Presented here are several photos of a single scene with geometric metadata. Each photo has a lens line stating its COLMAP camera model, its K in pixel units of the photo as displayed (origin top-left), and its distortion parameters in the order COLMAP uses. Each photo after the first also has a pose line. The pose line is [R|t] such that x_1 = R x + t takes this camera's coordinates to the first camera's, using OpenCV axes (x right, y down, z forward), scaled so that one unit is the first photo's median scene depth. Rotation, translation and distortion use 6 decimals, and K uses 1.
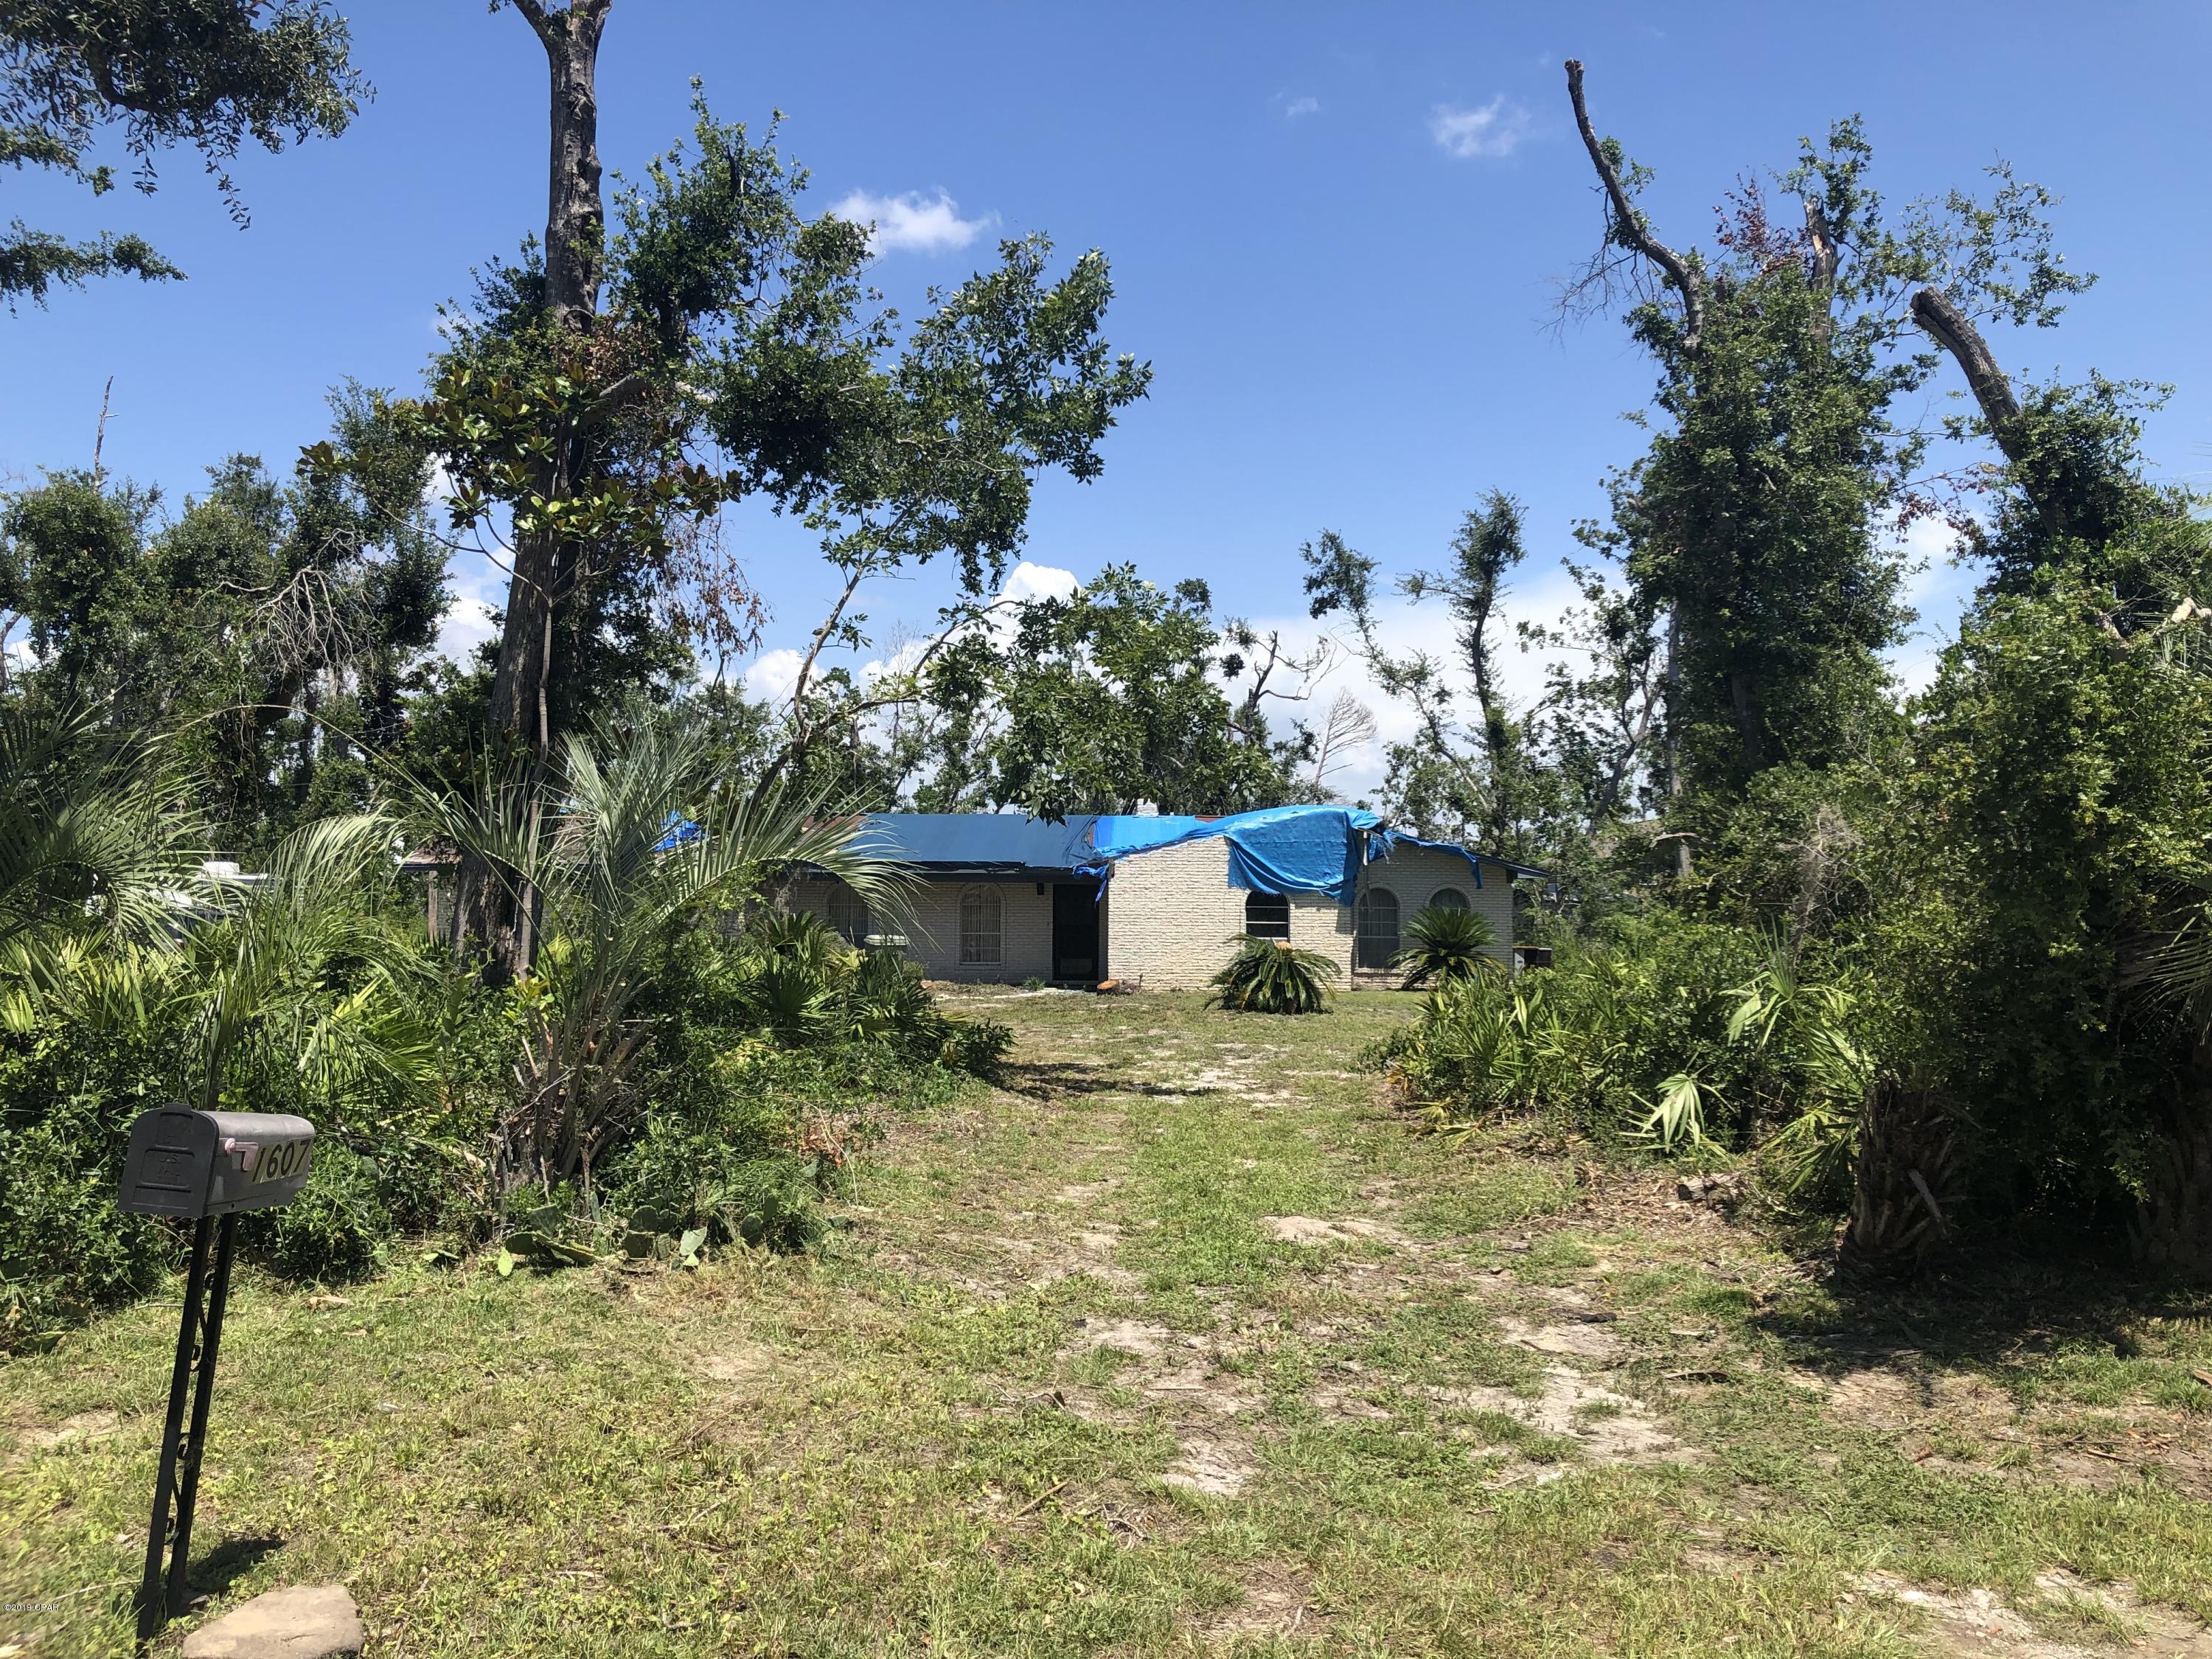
lens RADIAL K [[1819.4, 0, 1115.4], [0, 1819.4, 831.6], [0, 0, 1]] dist [0.036885, -0.047860]
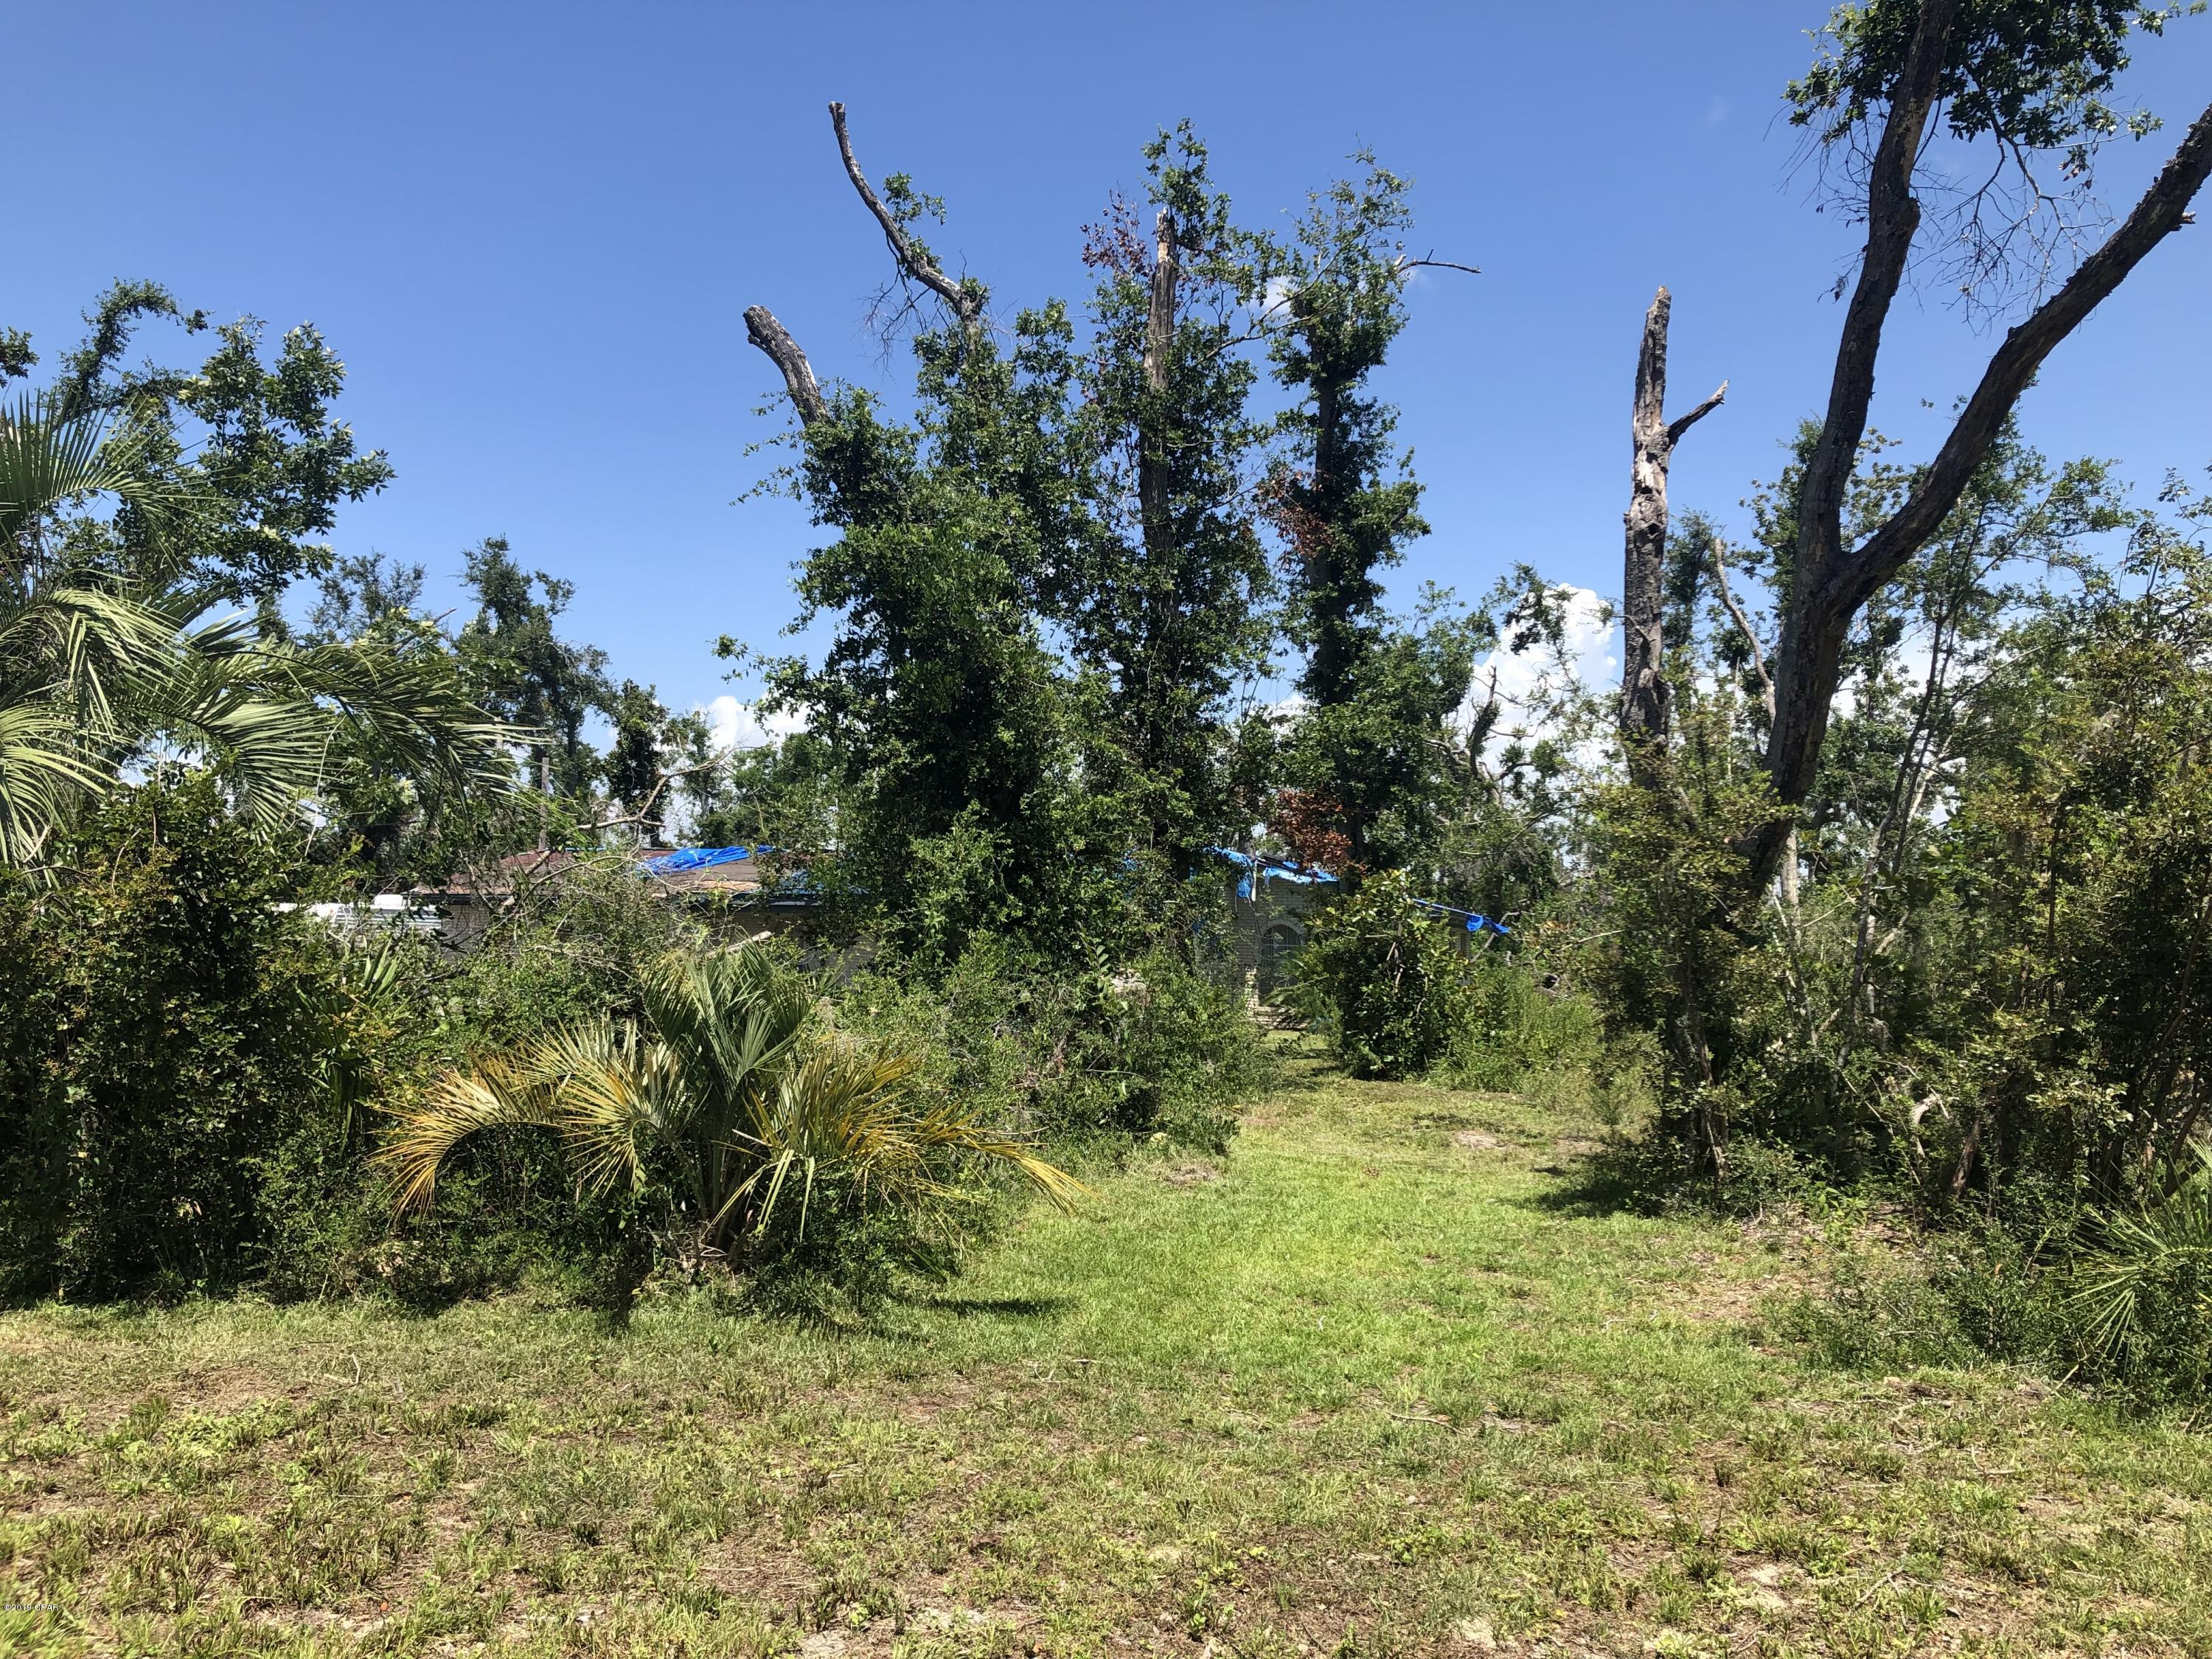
lens RADIAL K [[1819.4, 0, 1091.6], [0, 1819.4, 843.4], [0, 0, 1]] dist [0.036885, -0.047860]
pose [[0.954327, -0.000413, -0.298764, 0.217550], [-0.006419, 0.999740, -0.021884, 0.006878], [0.298695, 0.022802, 0.954076, 0.017195]]
